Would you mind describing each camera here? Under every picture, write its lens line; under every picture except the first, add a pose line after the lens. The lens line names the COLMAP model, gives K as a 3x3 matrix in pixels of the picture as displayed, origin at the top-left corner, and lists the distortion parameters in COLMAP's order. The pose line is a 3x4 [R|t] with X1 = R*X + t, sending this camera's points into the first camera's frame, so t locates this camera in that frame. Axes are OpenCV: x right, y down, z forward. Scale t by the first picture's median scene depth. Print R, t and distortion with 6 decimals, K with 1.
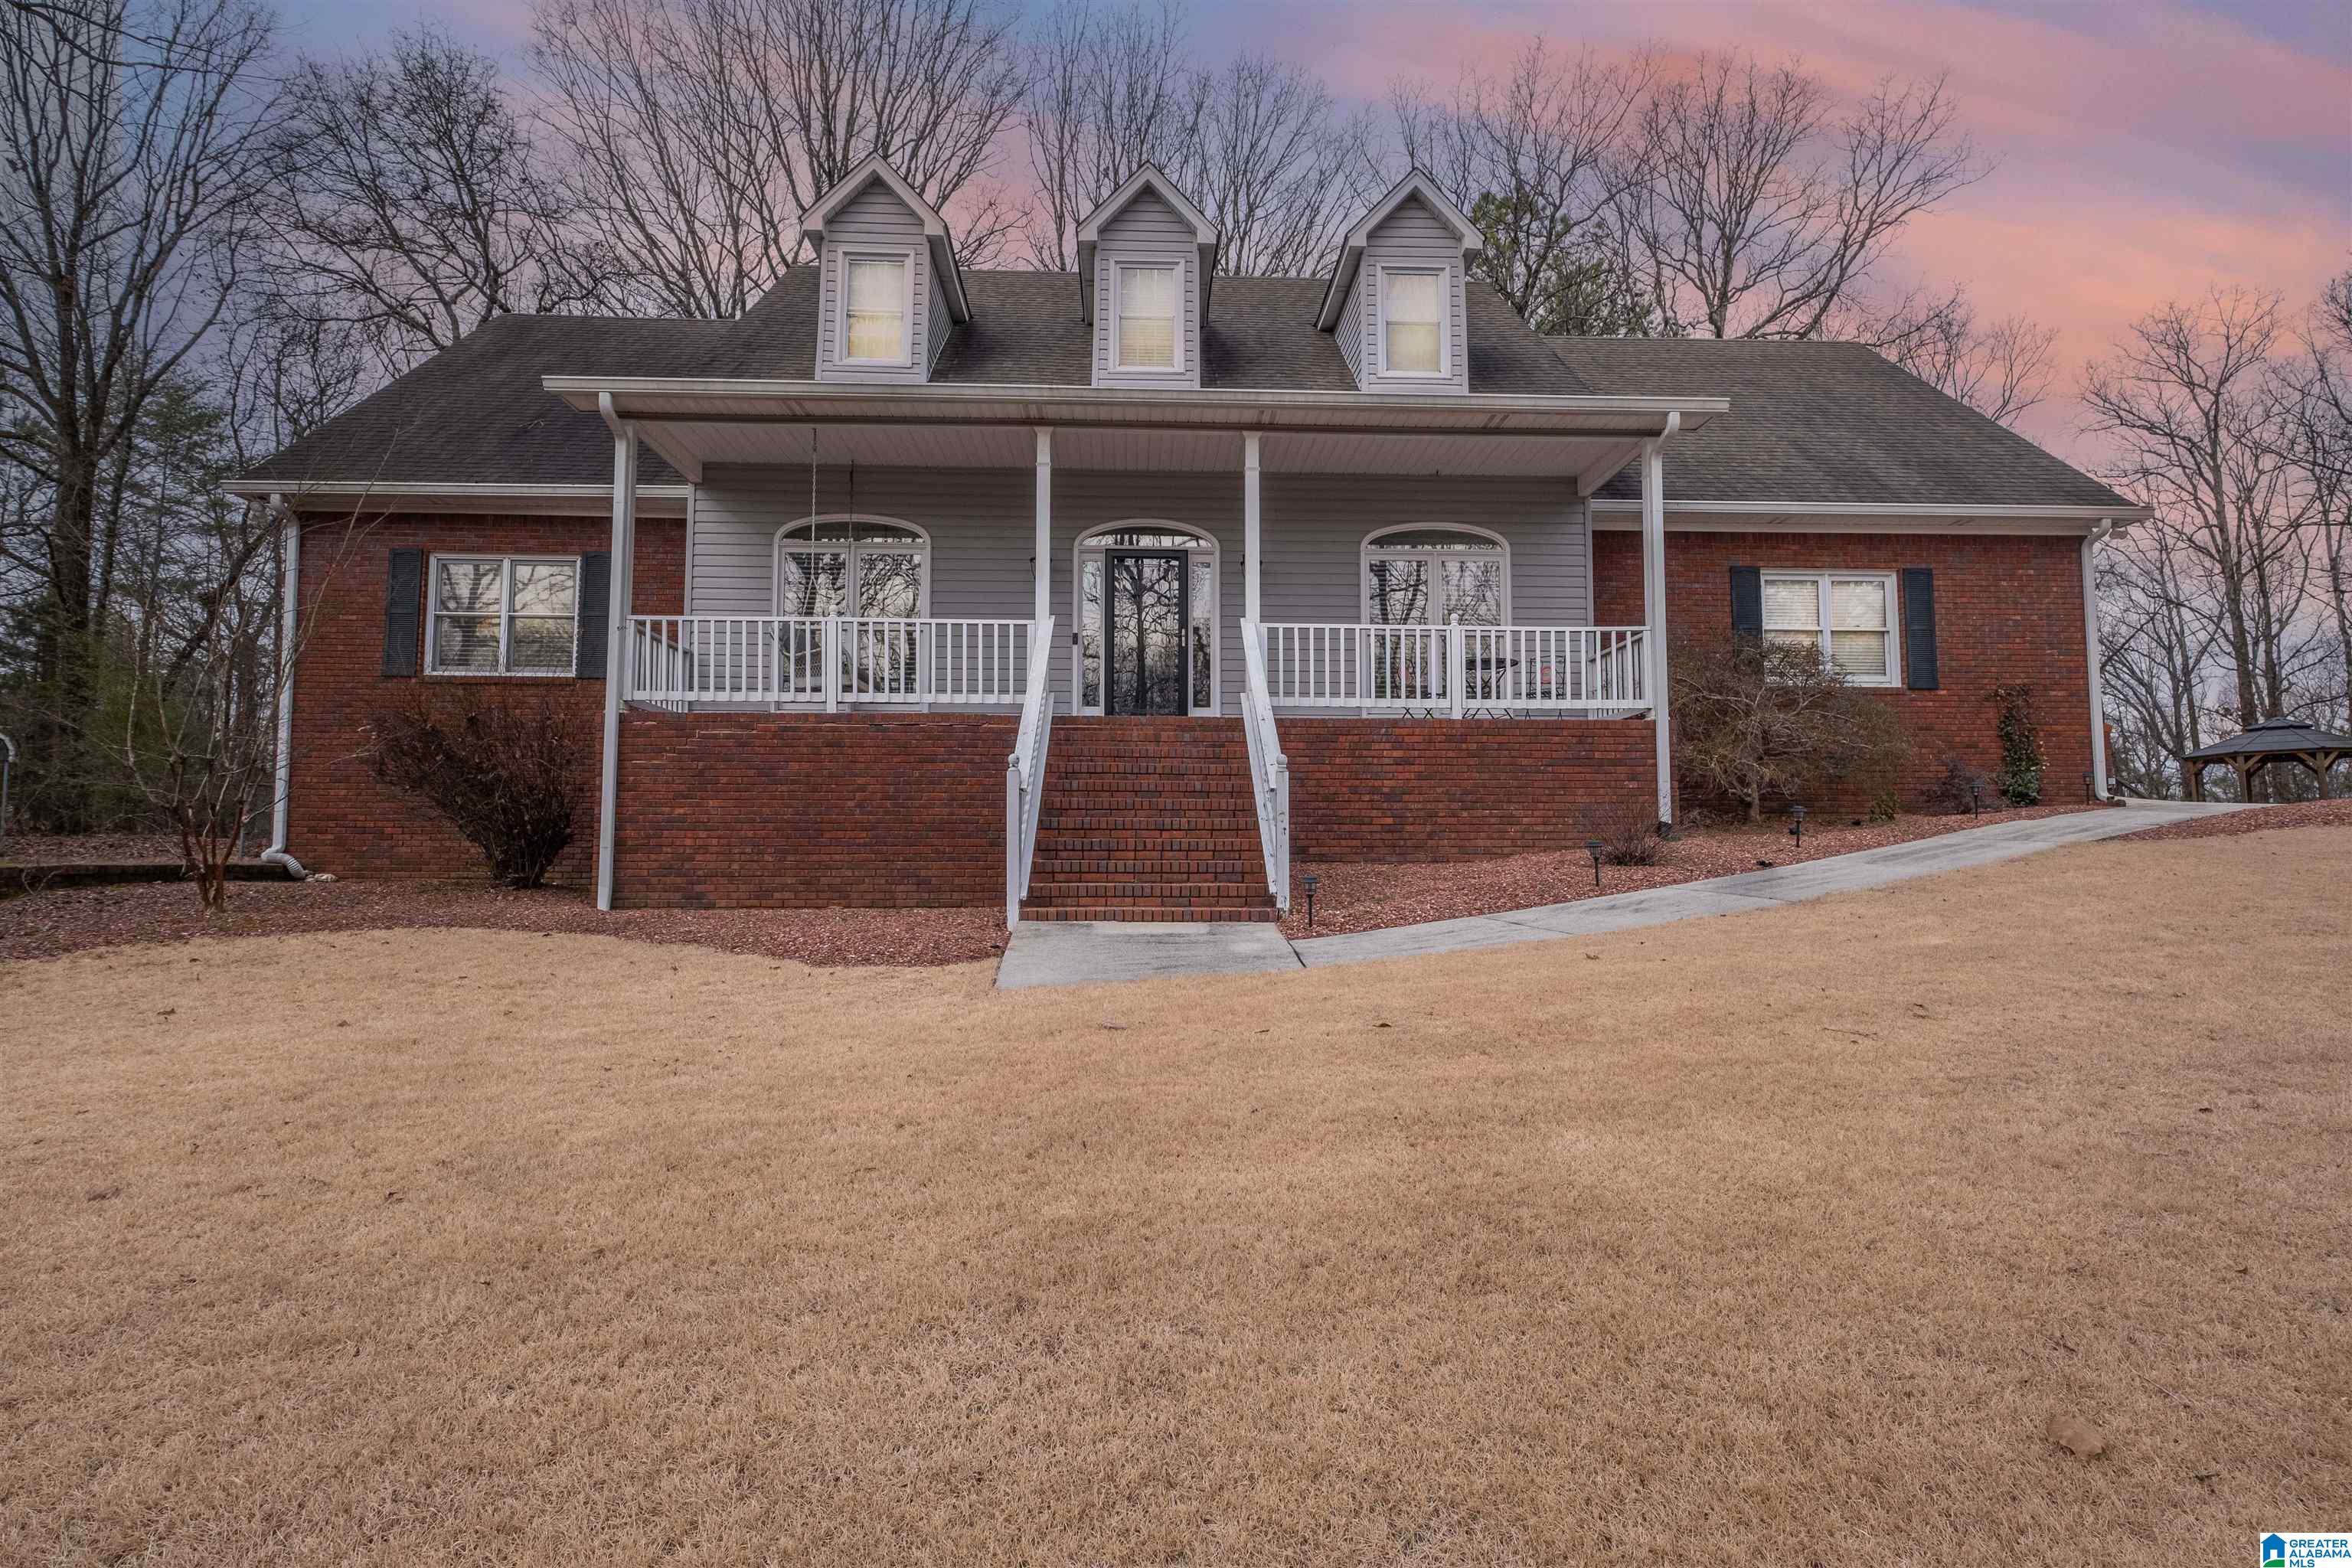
lens RADIAL K [[1129.5, 0, 1176.0], [0, 1129.5, 784.0], [0, 0, 1]] dist [-0.003255, -0.000290]
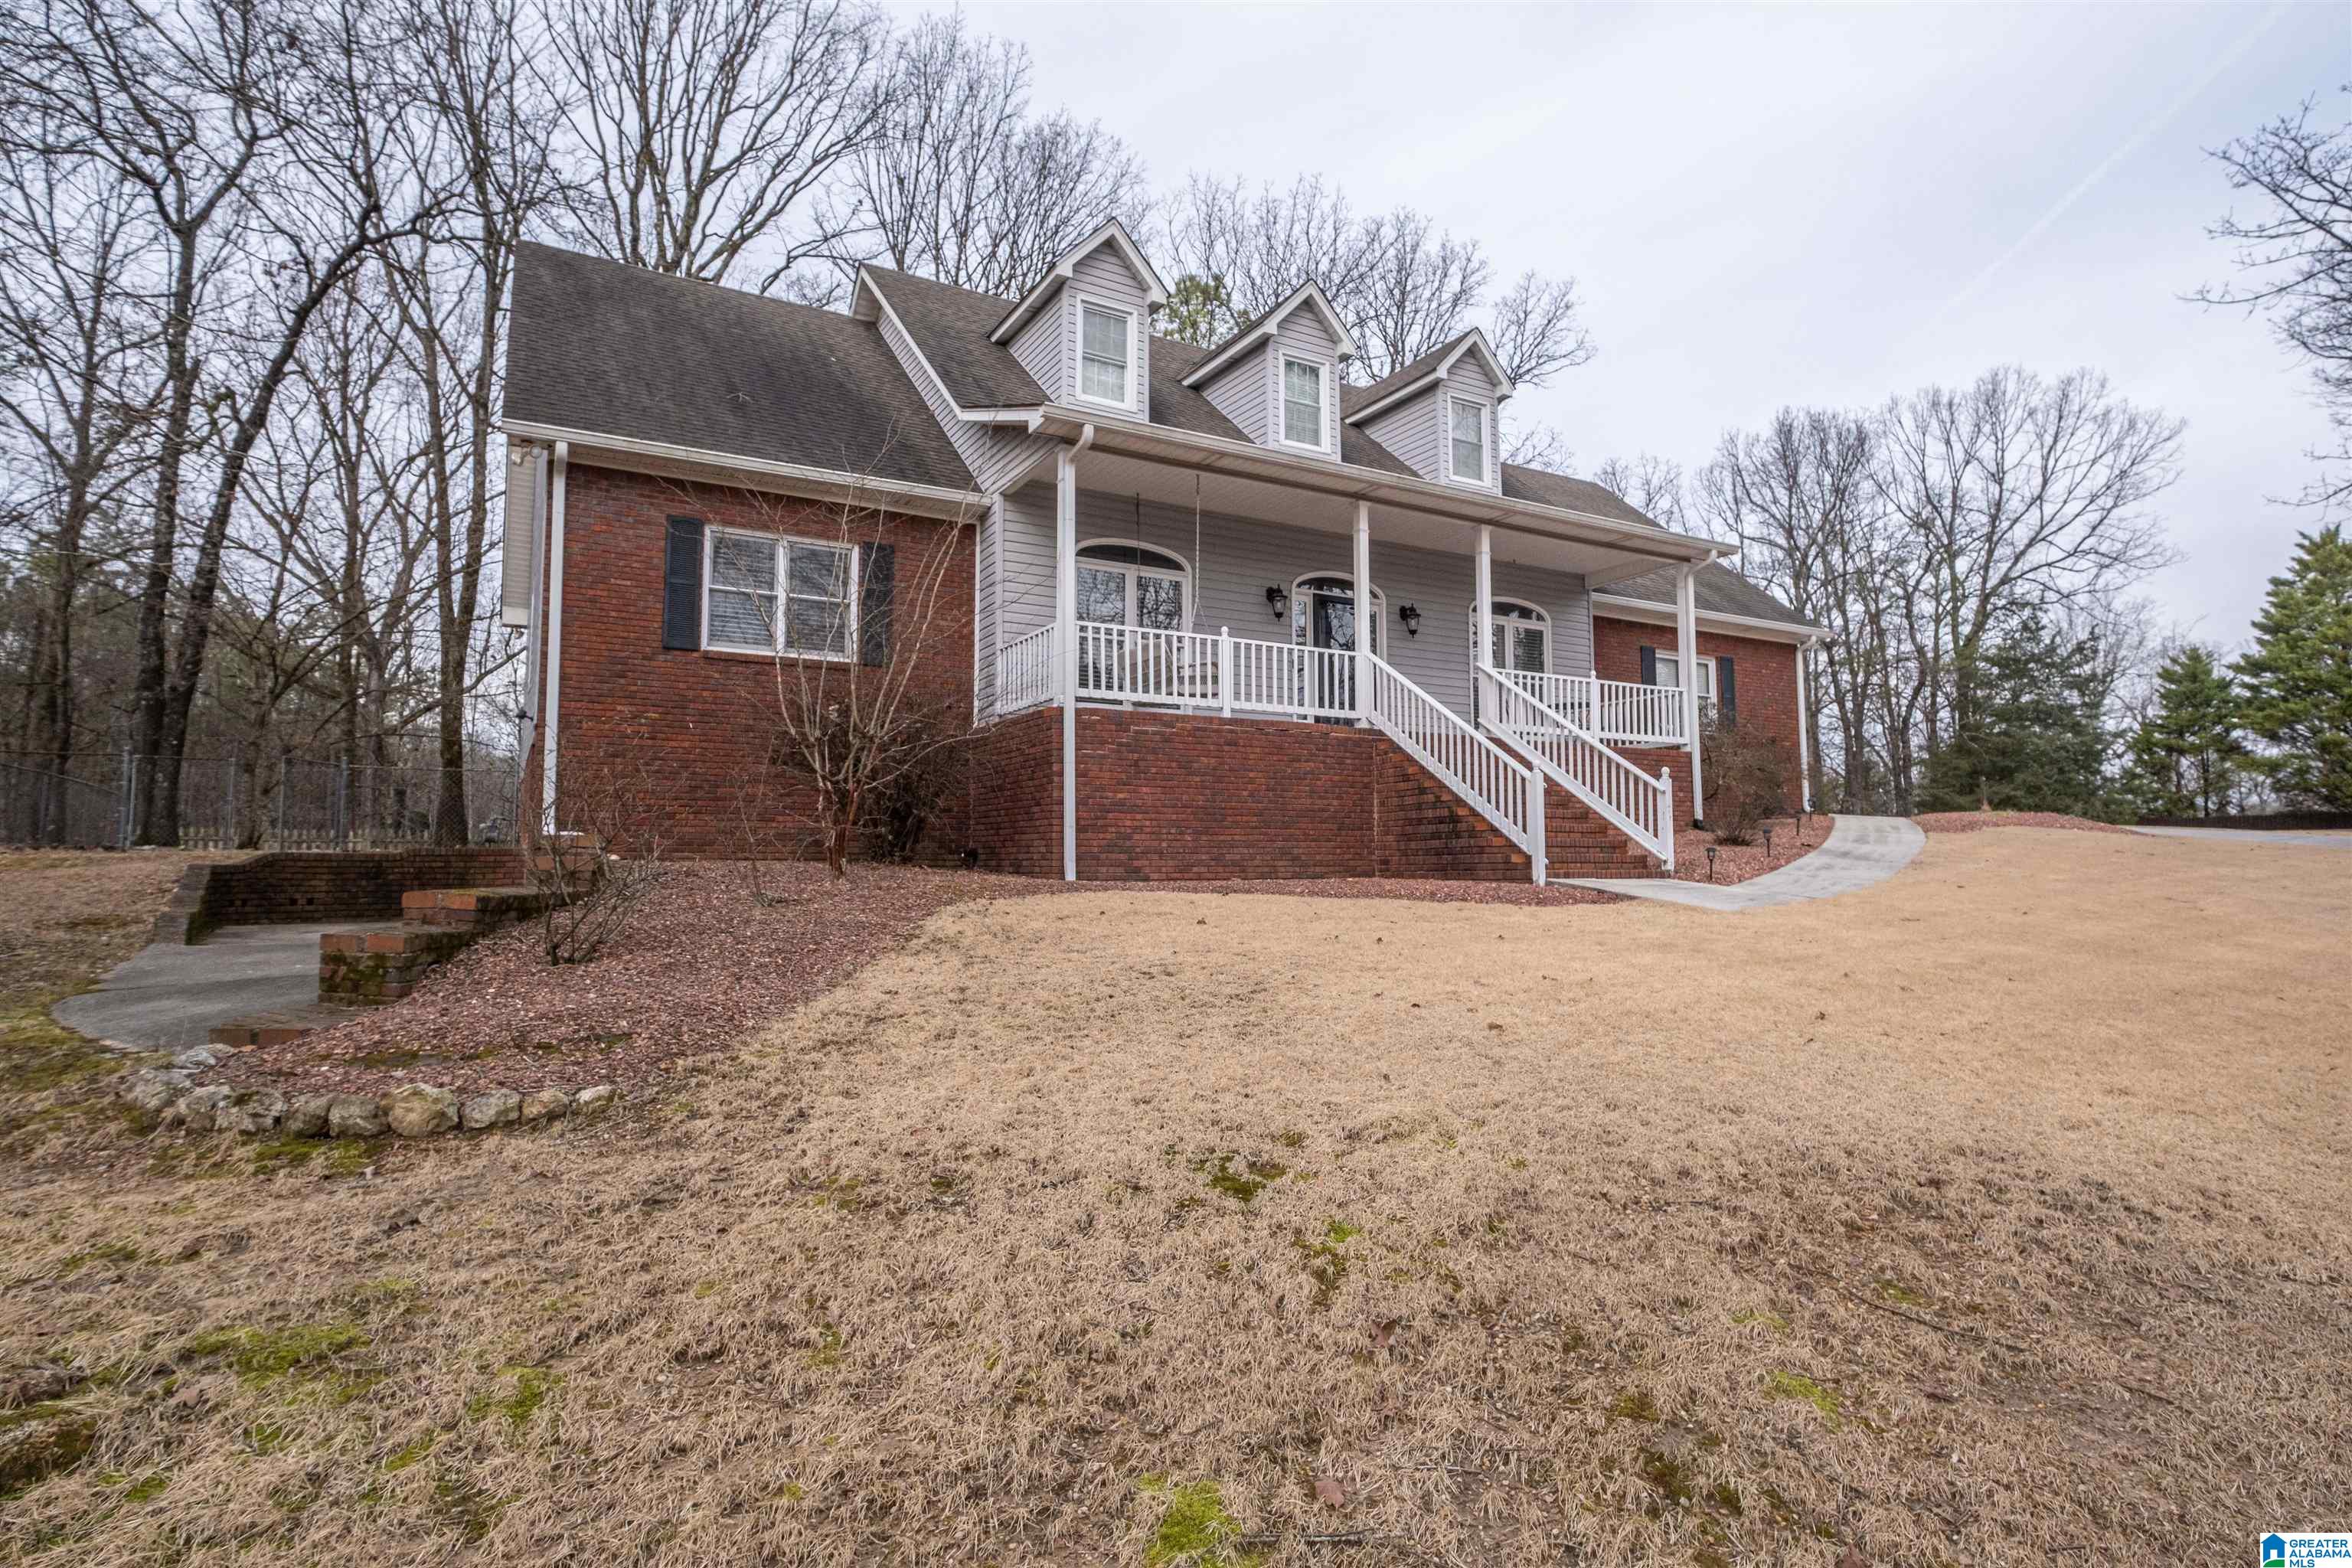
lens RADIAL K [[1106.1, 0, 1176.0], [0, 1106.1, 784.0], [0, 0, 1]] dist [-0.093948, -0.000007]
pose [[0.901846, 0.027636, 0.431173, -0.740217], [-0.036856, 0.999235, 0.013042, -0.004733], [-0.430483, -0.027653, 0.902175, -0.036692]]
